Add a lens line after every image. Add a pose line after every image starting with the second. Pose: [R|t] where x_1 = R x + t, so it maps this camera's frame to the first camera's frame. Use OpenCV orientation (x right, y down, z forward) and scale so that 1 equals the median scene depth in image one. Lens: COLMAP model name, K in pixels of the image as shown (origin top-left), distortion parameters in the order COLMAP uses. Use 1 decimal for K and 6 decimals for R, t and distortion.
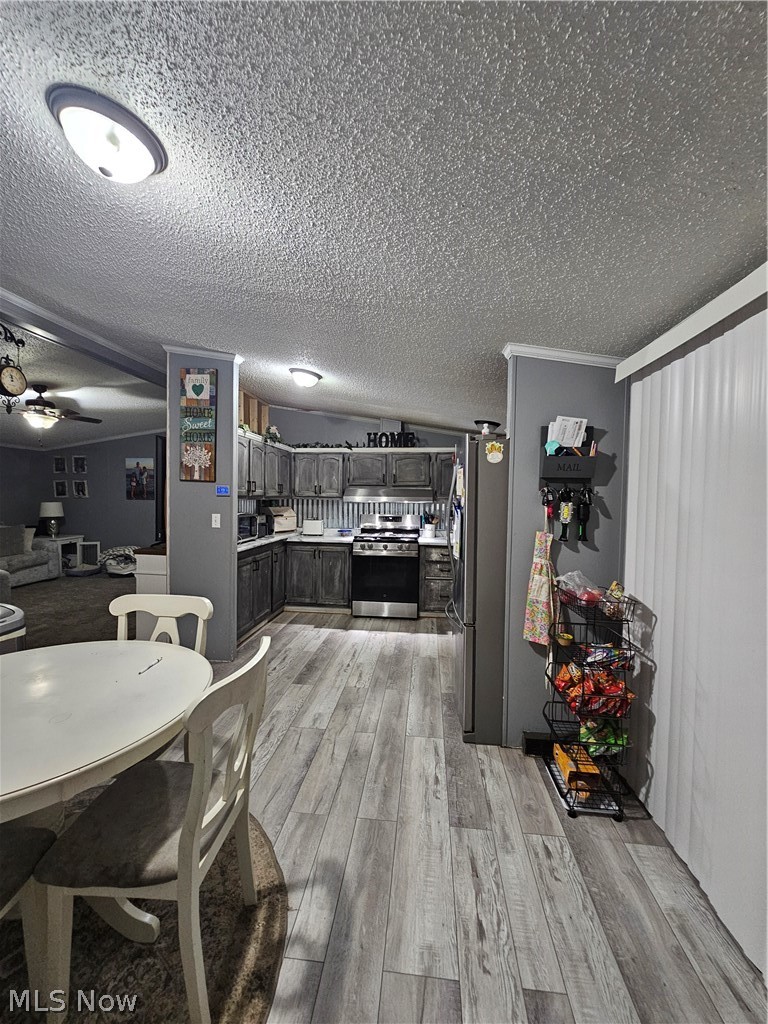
lens RADIAL K [[420.4, 0, 377.4], [0, 420.4, 515.9], [0, 0, 1]] dist [-0.001347, 0.000799]
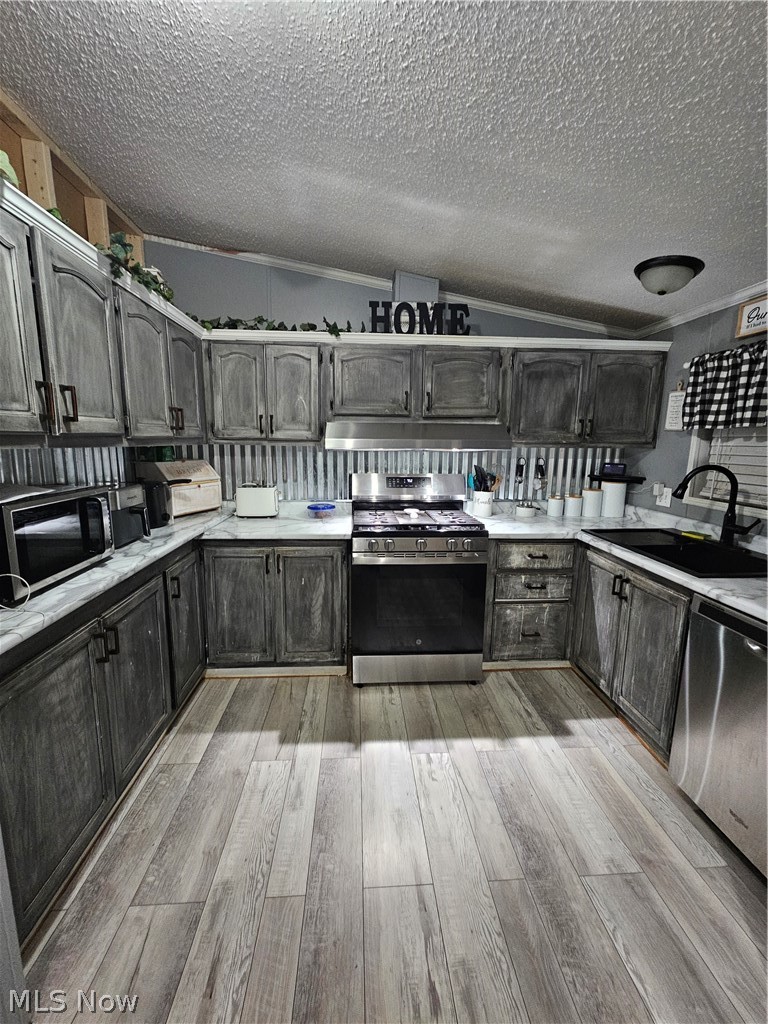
lens RADIAL K [[420.4, 0, 381.2], [0, 420.4, 514.5], [0, 0, 1]] dist [-0.001347, 0.000799]
pose [[0.984302, -0.032205, 0.173529, -0.101415], [0.009769, 0.991645, 0.128625, -0.022064], [-0.176221, -0.124911, 0.976393, 0.516313]]
